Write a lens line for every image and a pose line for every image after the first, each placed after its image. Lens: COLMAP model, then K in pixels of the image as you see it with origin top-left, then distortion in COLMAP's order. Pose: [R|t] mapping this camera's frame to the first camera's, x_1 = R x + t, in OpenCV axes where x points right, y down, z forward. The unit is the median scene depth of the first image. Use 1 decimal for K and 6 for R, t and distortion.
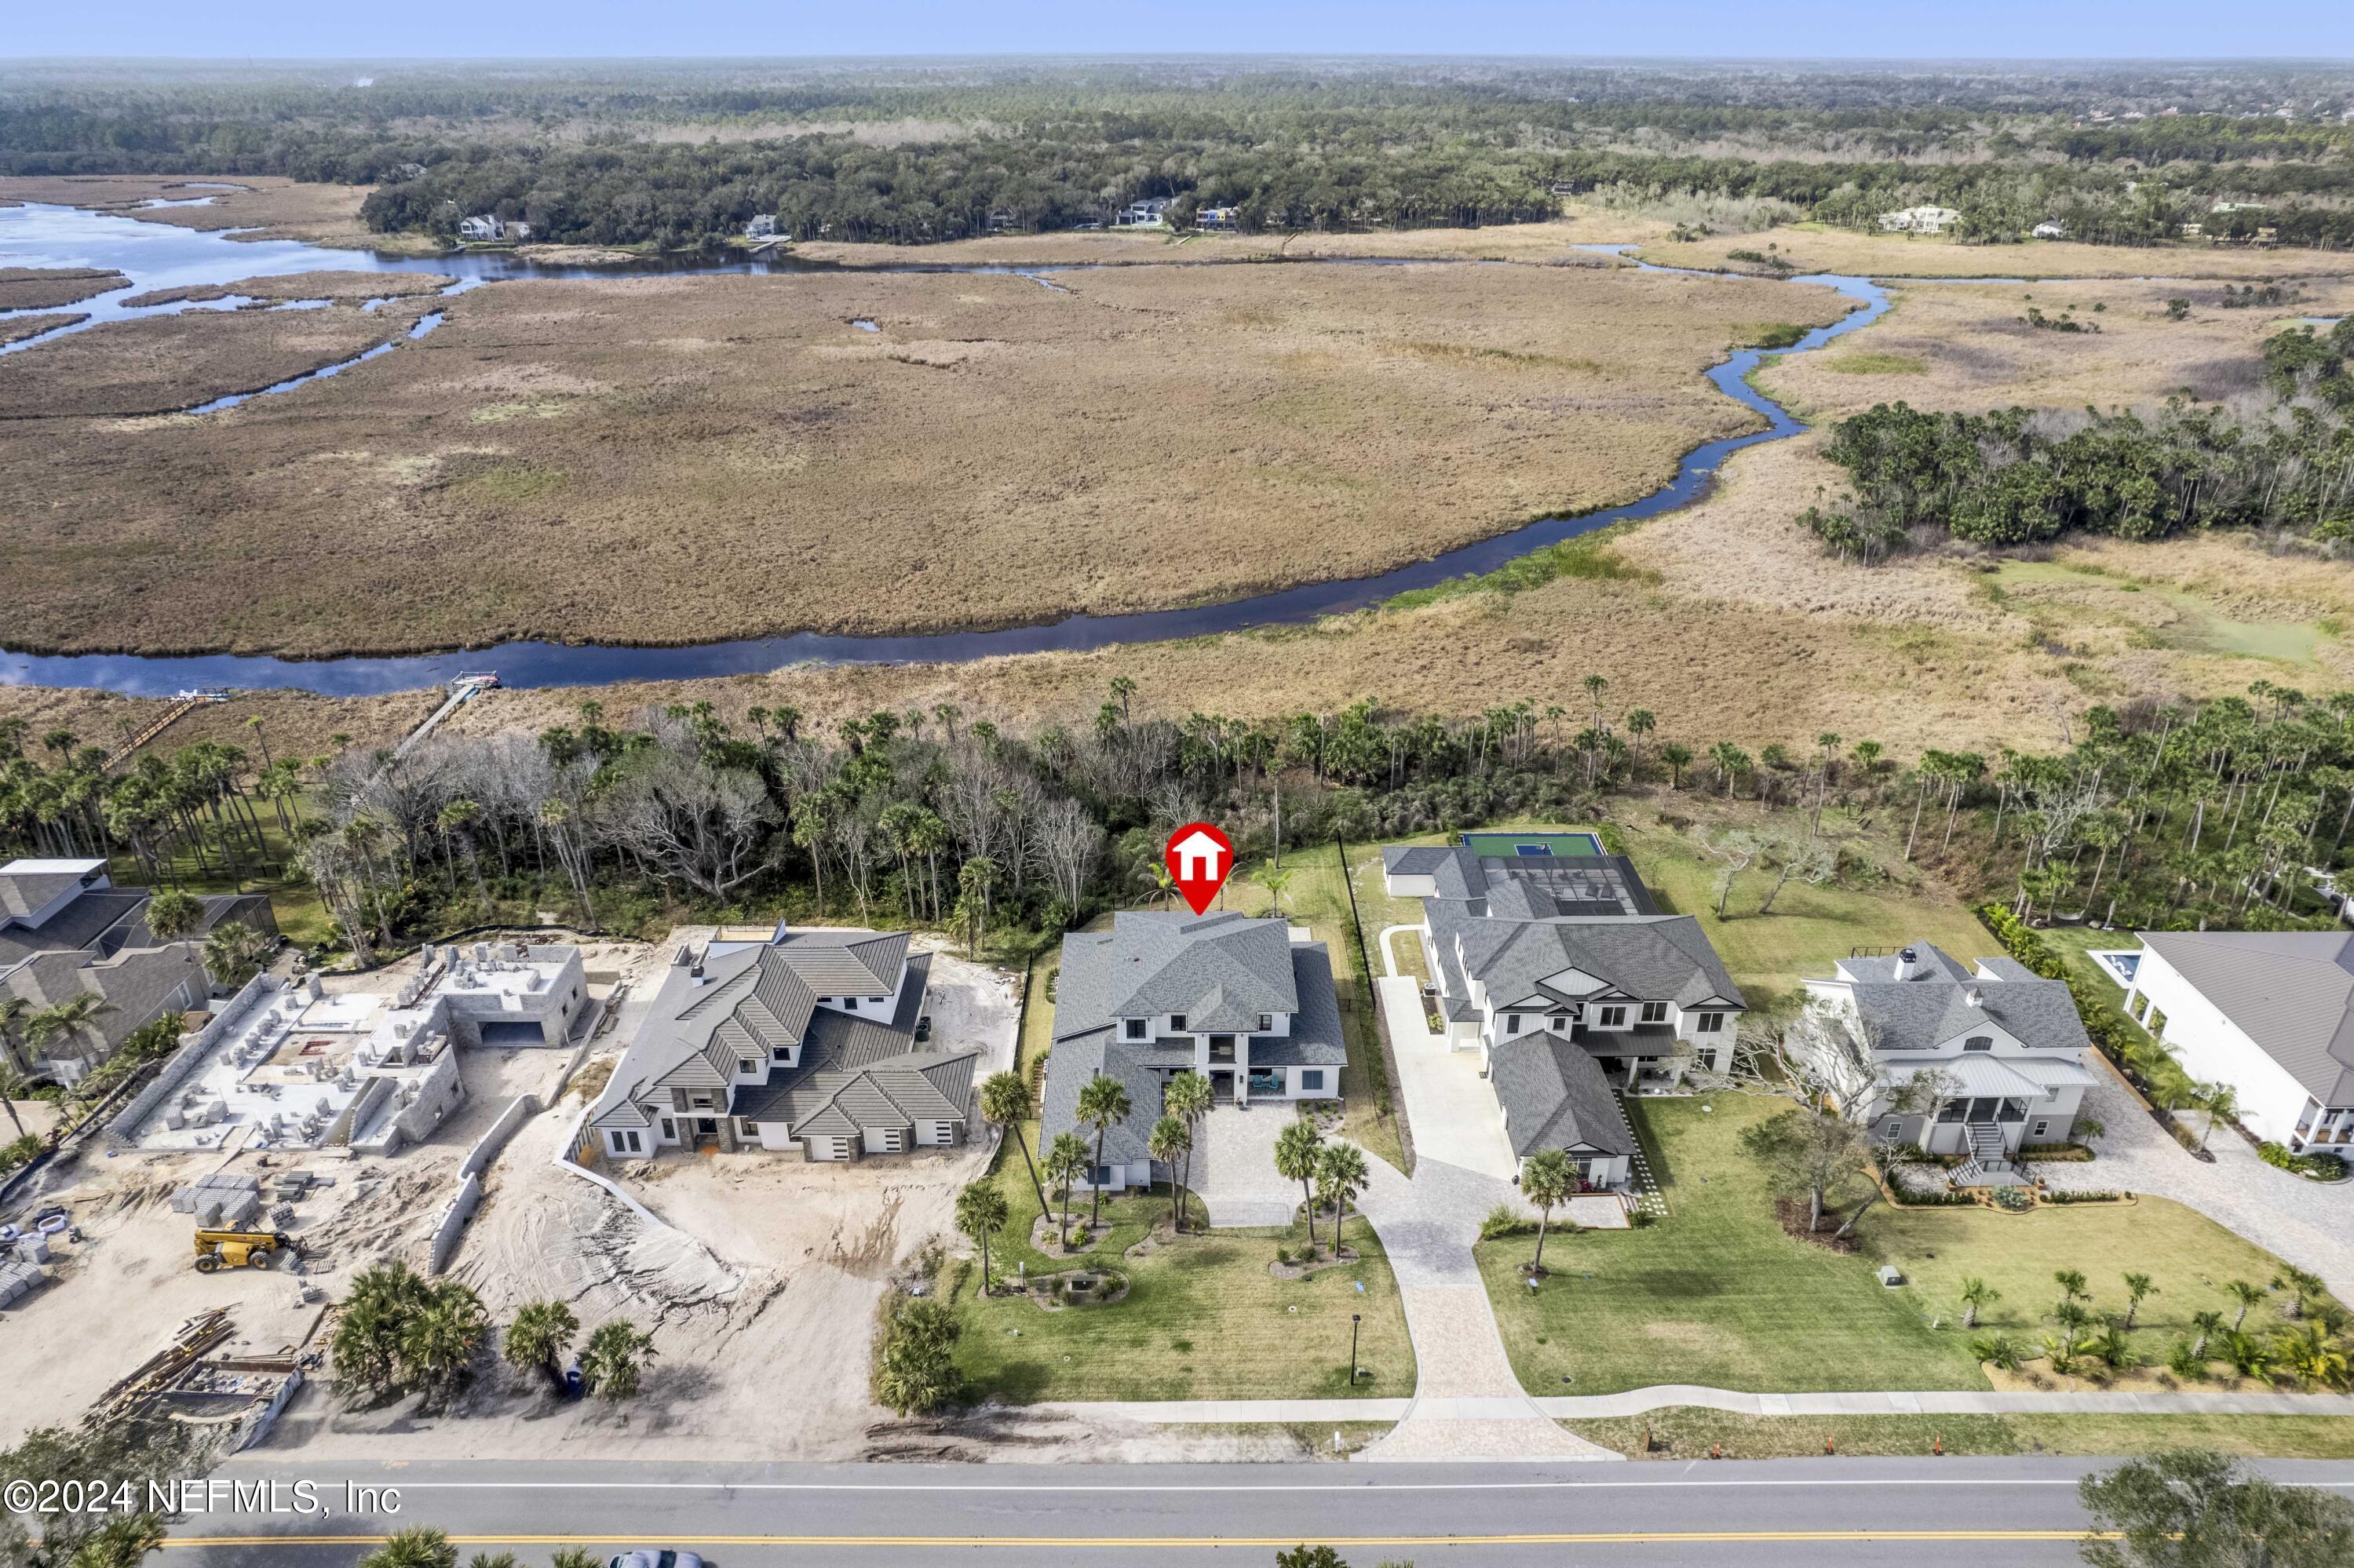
lens RADIAL K [[1501.9, 0, 1182.2], [0, 1501.9, 787.2], [0, 0, 1]] dist [-0.079149, 0.072320]
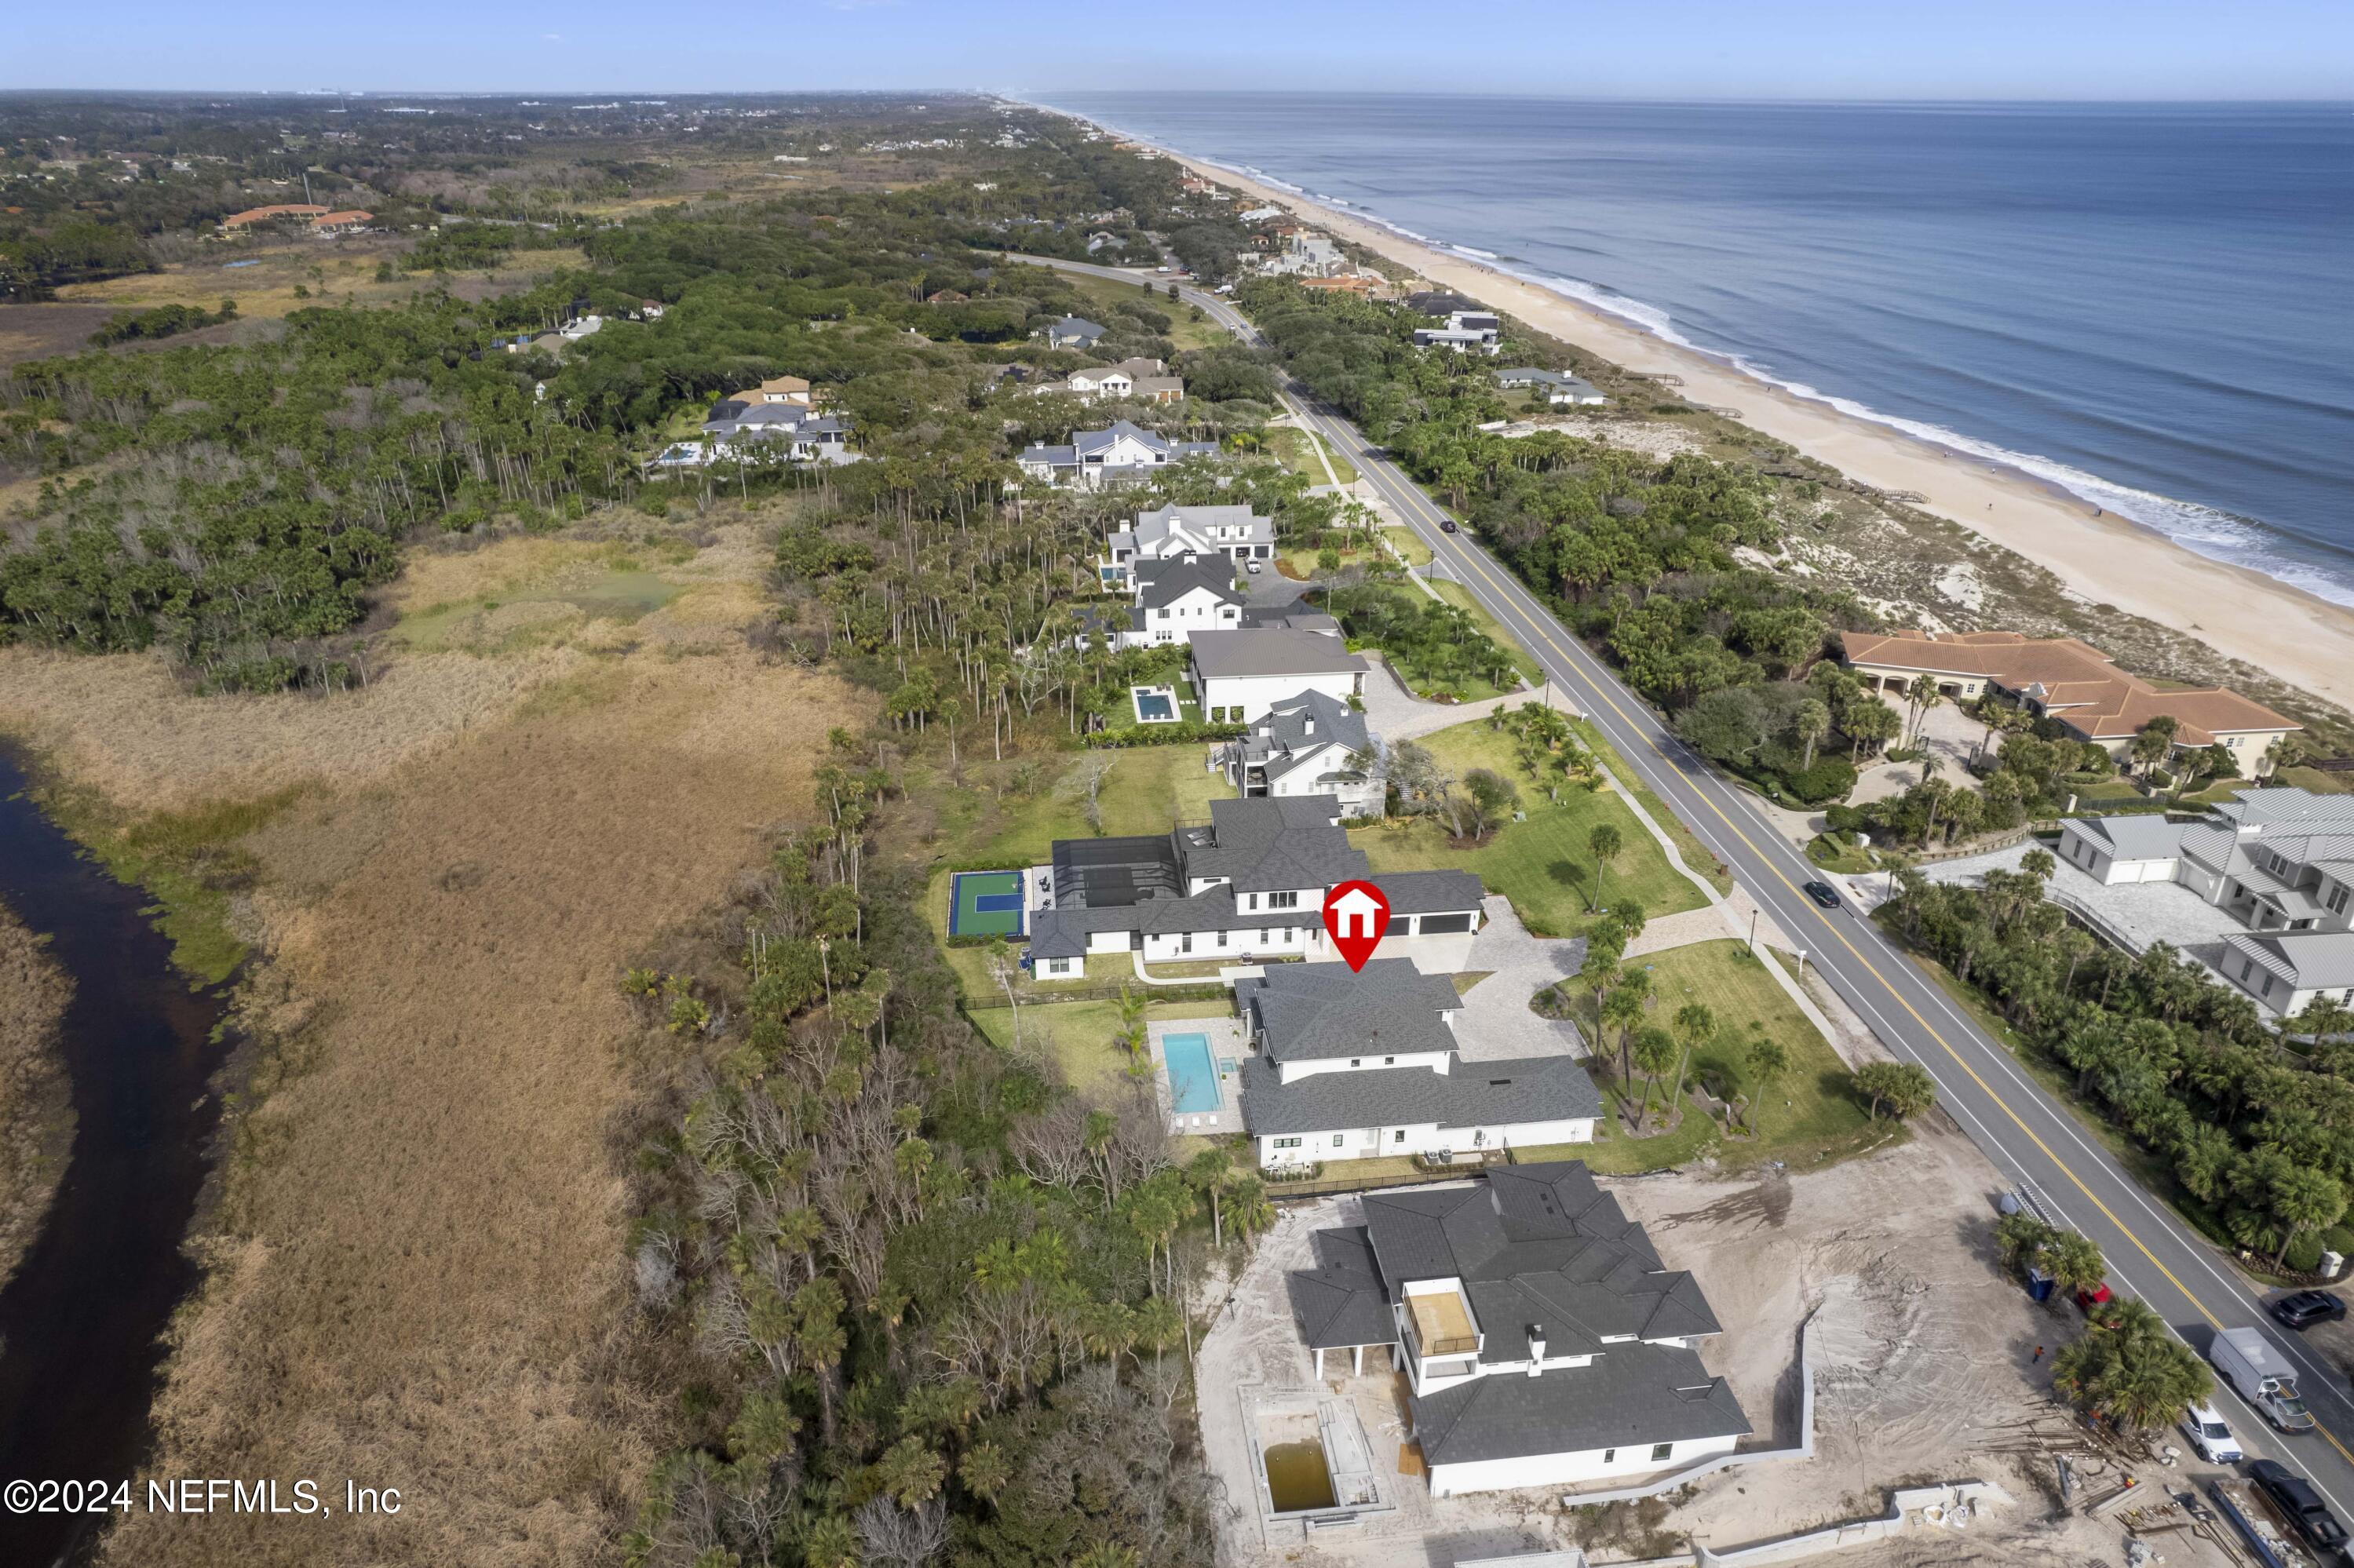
lens RADIAL K [[1501.9, 0, 1182.2], [0, 1501.9, 787.2], [0, 0, 1]] dist [-0.079149, 0.072320]
pose [[-0.104478, -0.428911, 0.897285, -1.045922], [0.444075, 0.787166, 0.427980, -0.626728], [-0.889878, 0.443176, 0.108227, 1.114283]]
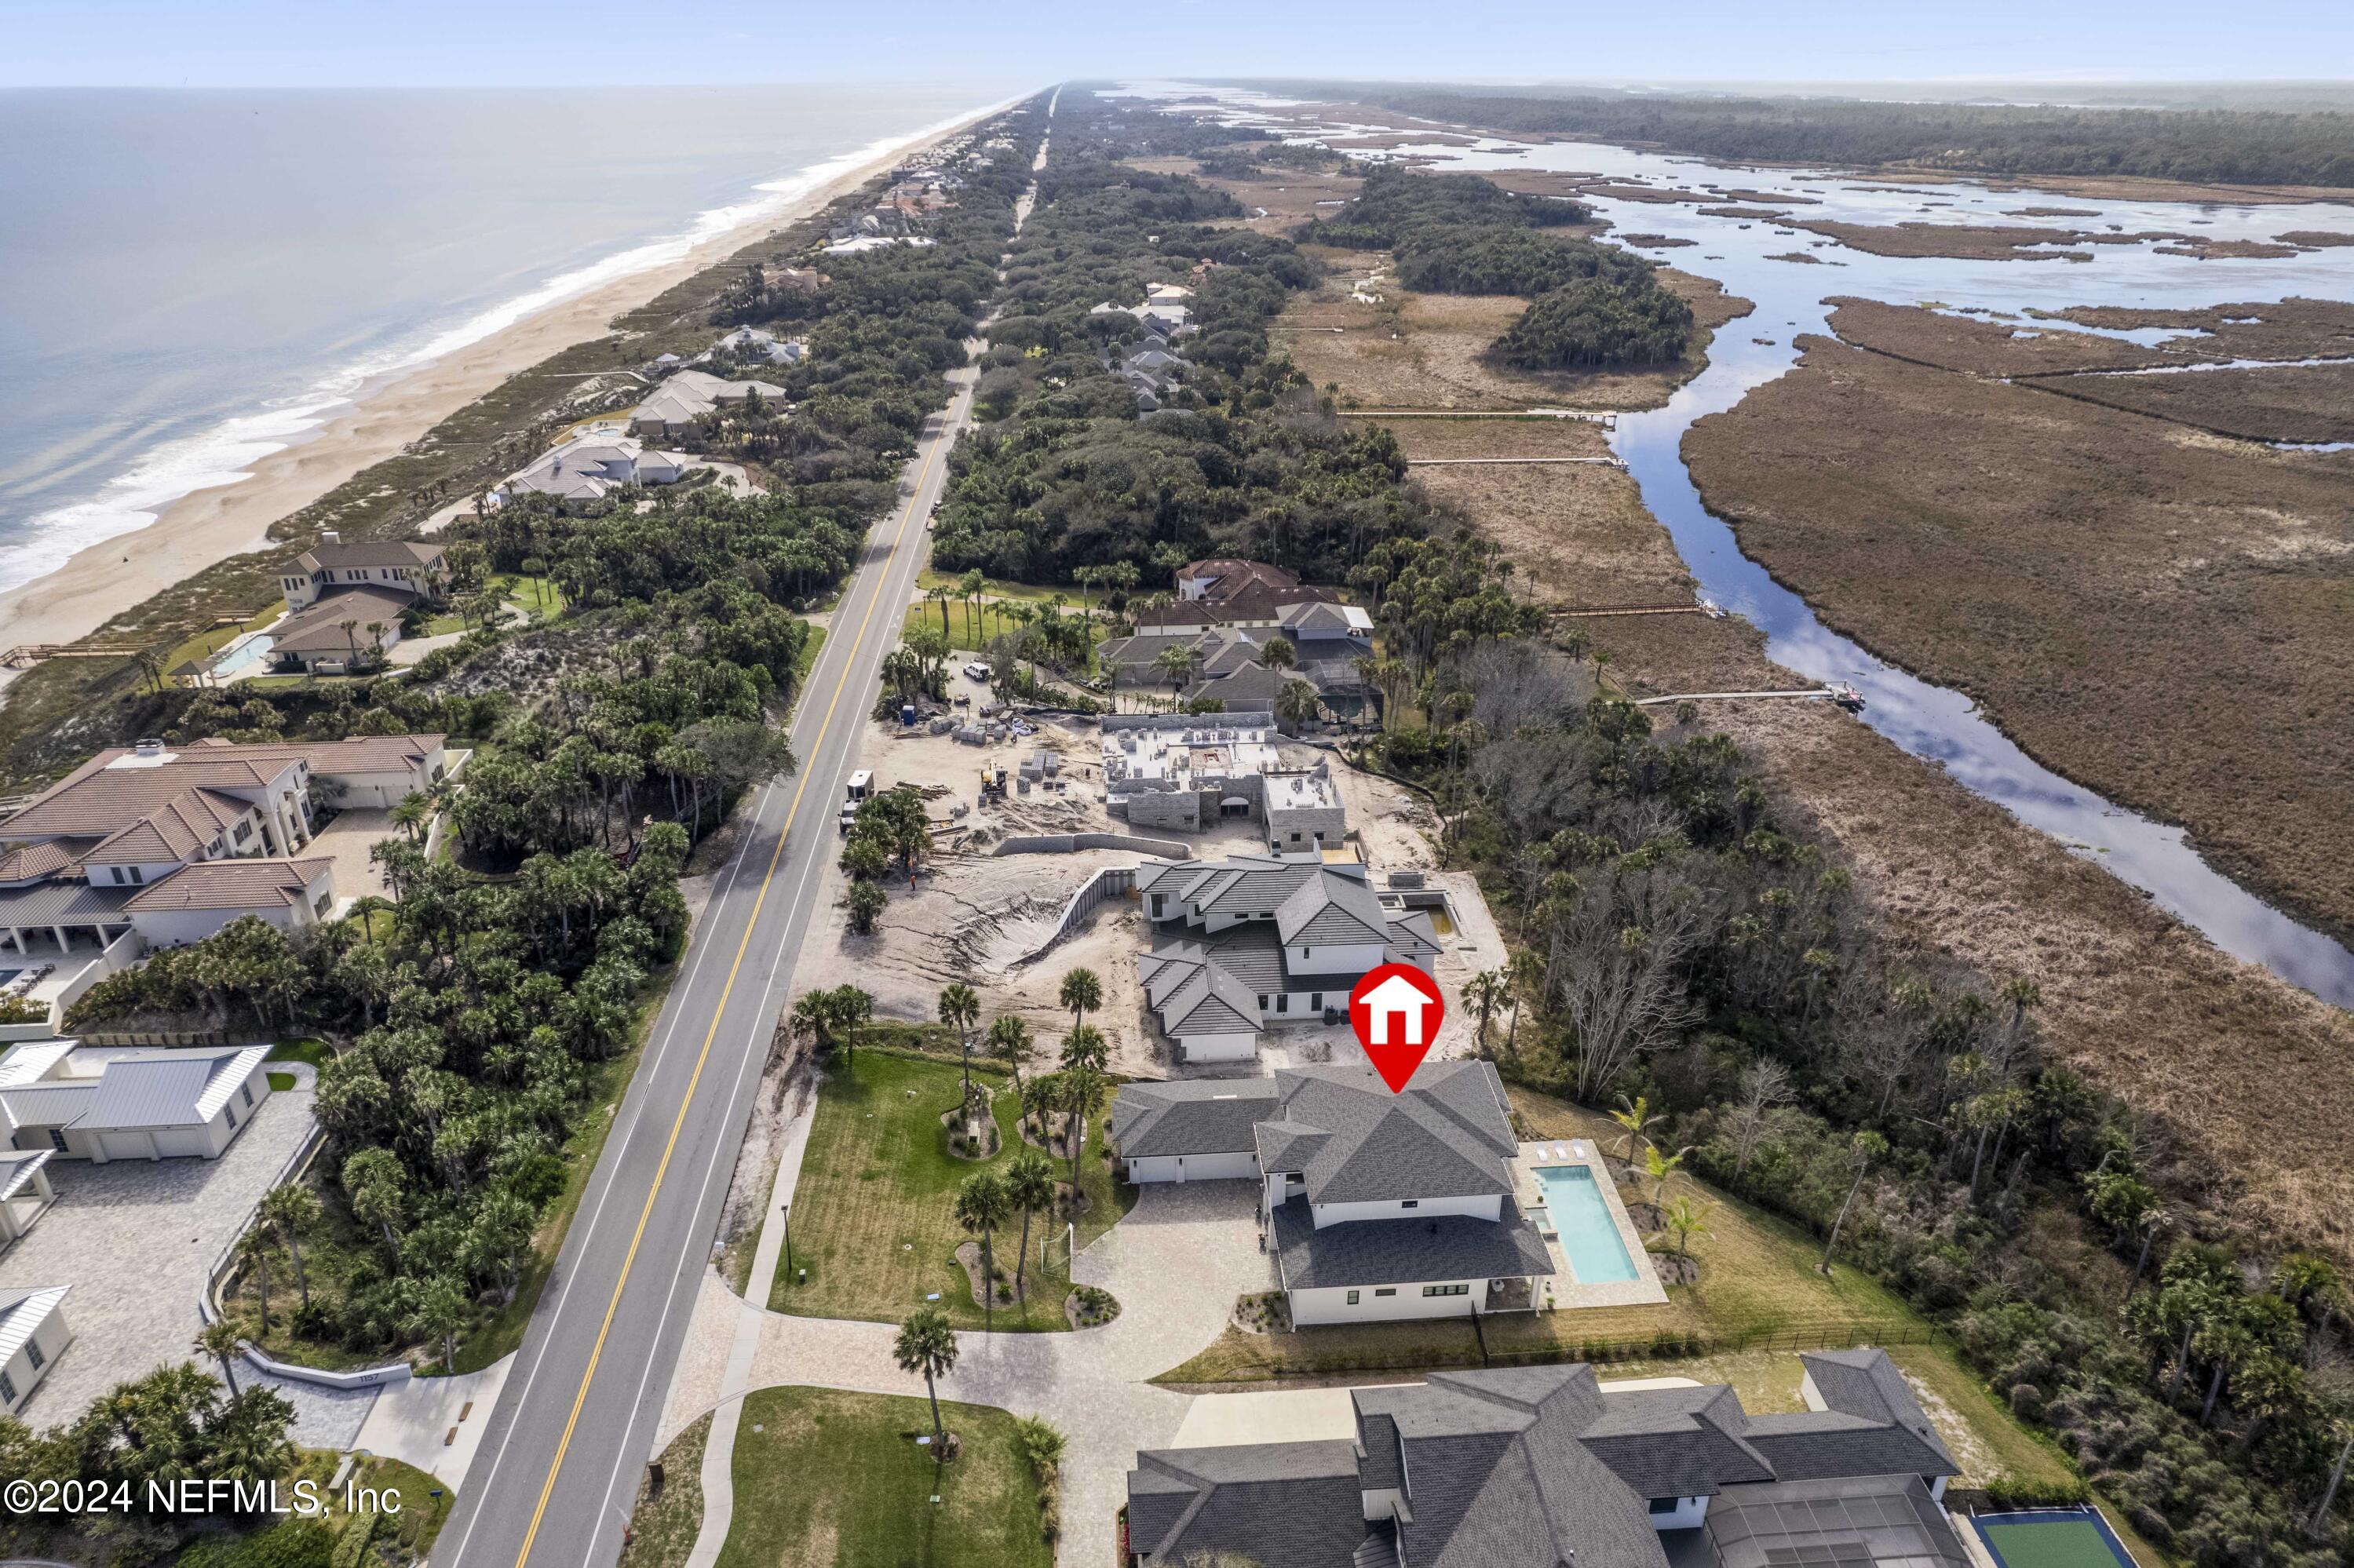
lens RADIAL K [[1501.9, 0, 1182.2], [0, 1501.9, 787.2], [0, 0, 1]] dist [-0.079149, 0.072320]
pose [[0.059200, 0.433225, -0.899340, 0.834571], [-0.443612, 0.818491, 0.365078, -0.364228], [0.894262, 0.377345, 0.240638, 0.738531]]
